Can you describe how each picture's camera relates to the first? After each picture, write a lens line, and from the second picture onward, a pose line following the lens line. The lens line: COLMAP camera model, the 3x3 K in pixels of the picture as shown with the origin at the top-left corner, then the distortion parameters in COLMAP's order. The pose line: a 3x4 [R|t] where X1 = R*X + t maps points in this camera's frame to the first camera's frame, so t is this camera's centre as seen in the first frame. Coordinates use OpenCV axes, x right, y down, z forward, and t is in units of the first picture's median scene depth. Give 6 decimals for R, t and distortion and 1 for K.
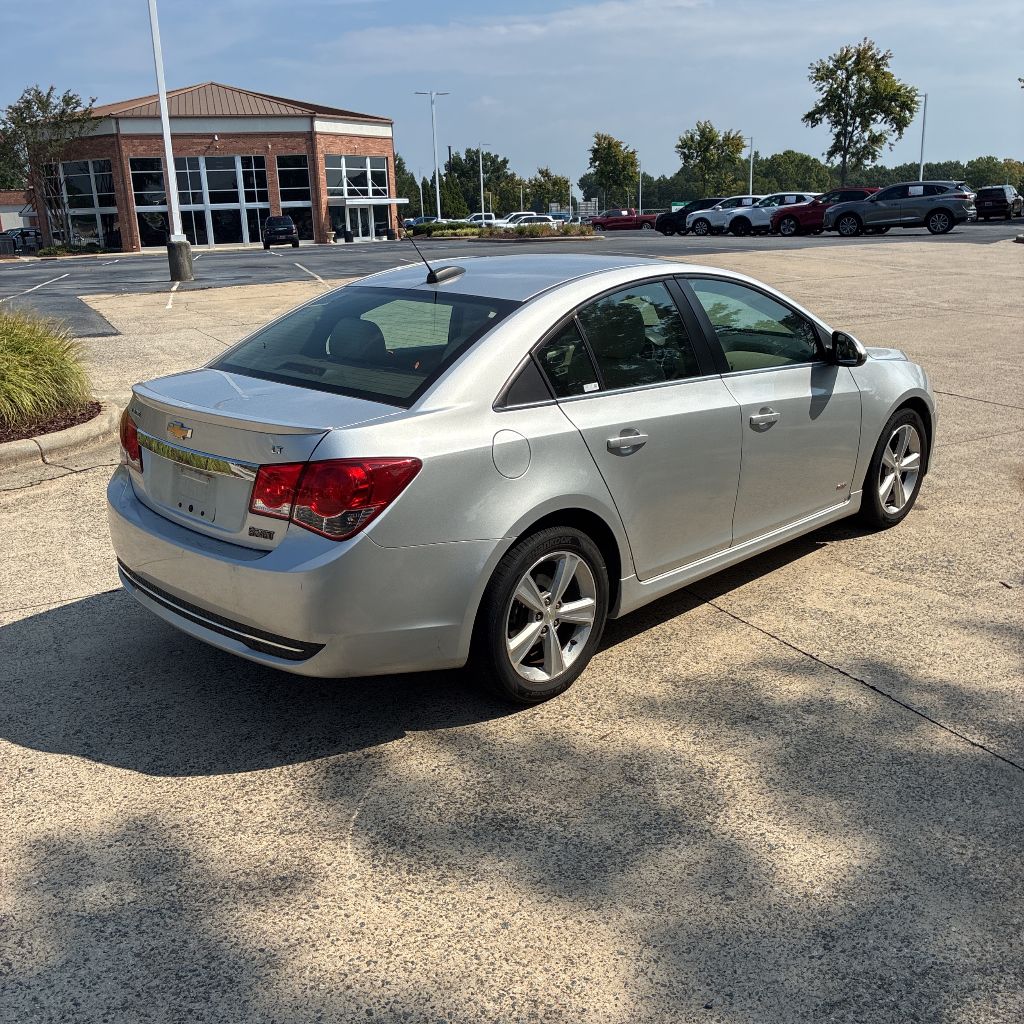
lens RADIAL K [[1056.4, 0, 512.0], [0, 1056.4, 512.0], [0, 0, 1]] dist [0.024405, -0.000850]
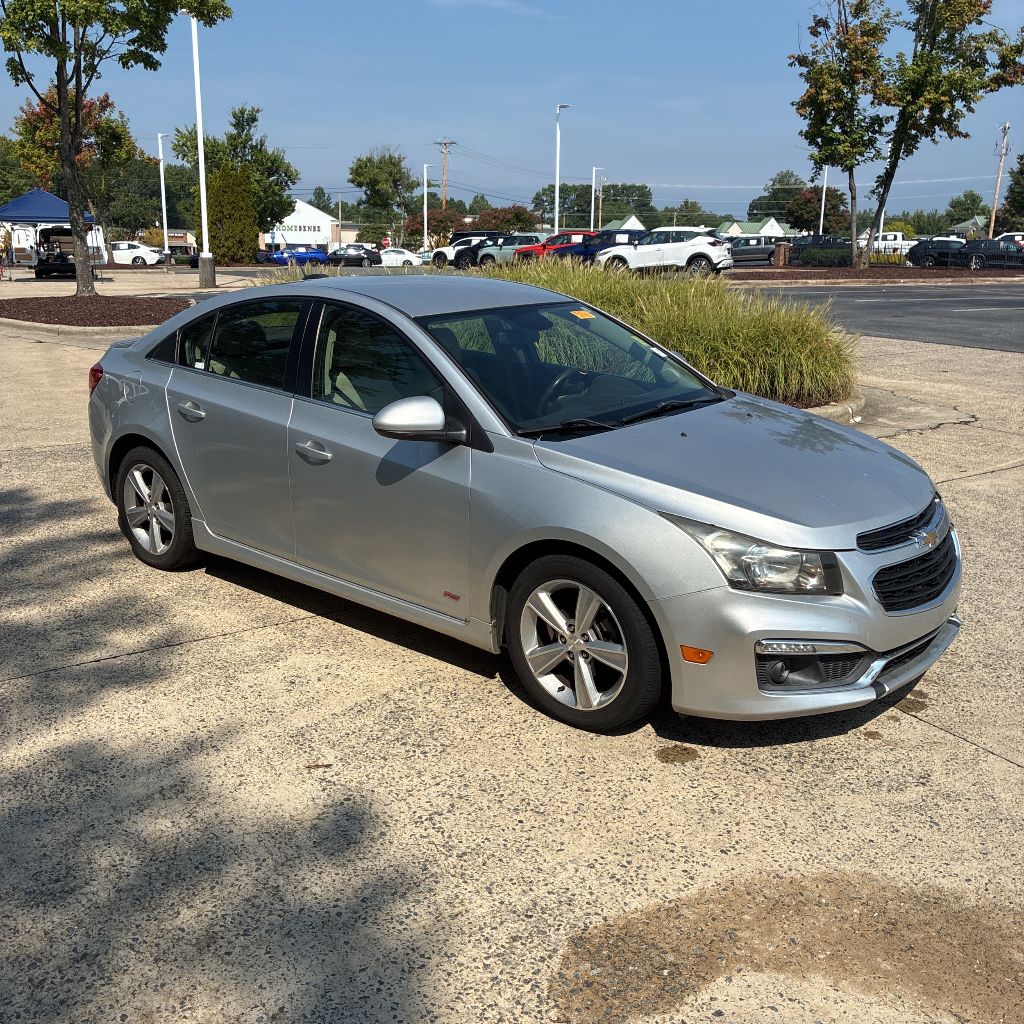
lens RADIAL K [[1059.0, 0, 515.4], [0, 1059.0, 506.9], [0, 0, 1]] dist [0.022961, 0.017362]
pose [[0.072761, 0.283818, -0.956114, 1.144892], [-0.295275, 0.921808, 0.251164, -0.325601], [0.952638, 0.264042, 0.150876, 0.986570]]
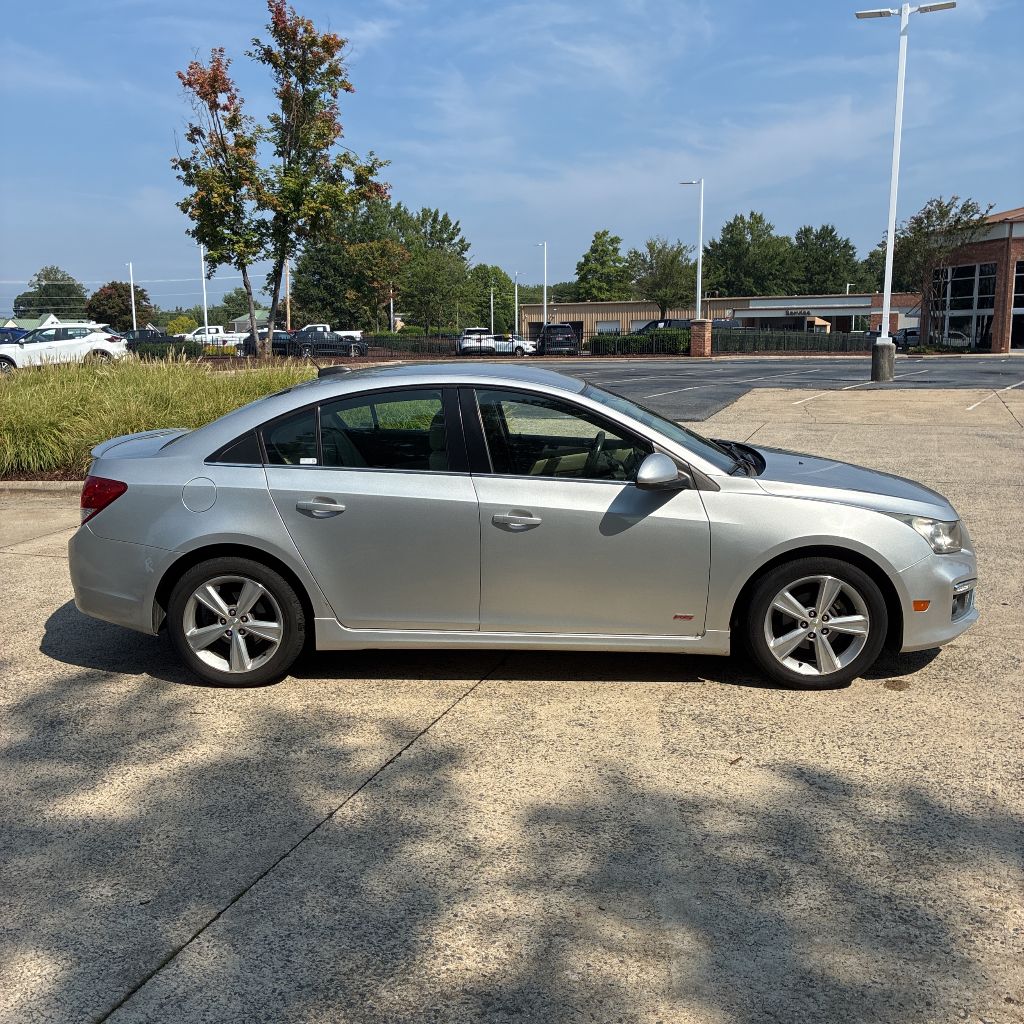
lens RADIAL K [[1059.0, 0, 515.4], [0, 1059.0, 506.9], [0, 0, 1]] dist [0.022961, 0.017362]
pose [[0.661269, 0.150114, -0.734975, 0.971095], [-0.218179, 0.975904, 0.003022, -0.098954], [0.717719, 0.158358, 0.678087, 0.251627]]
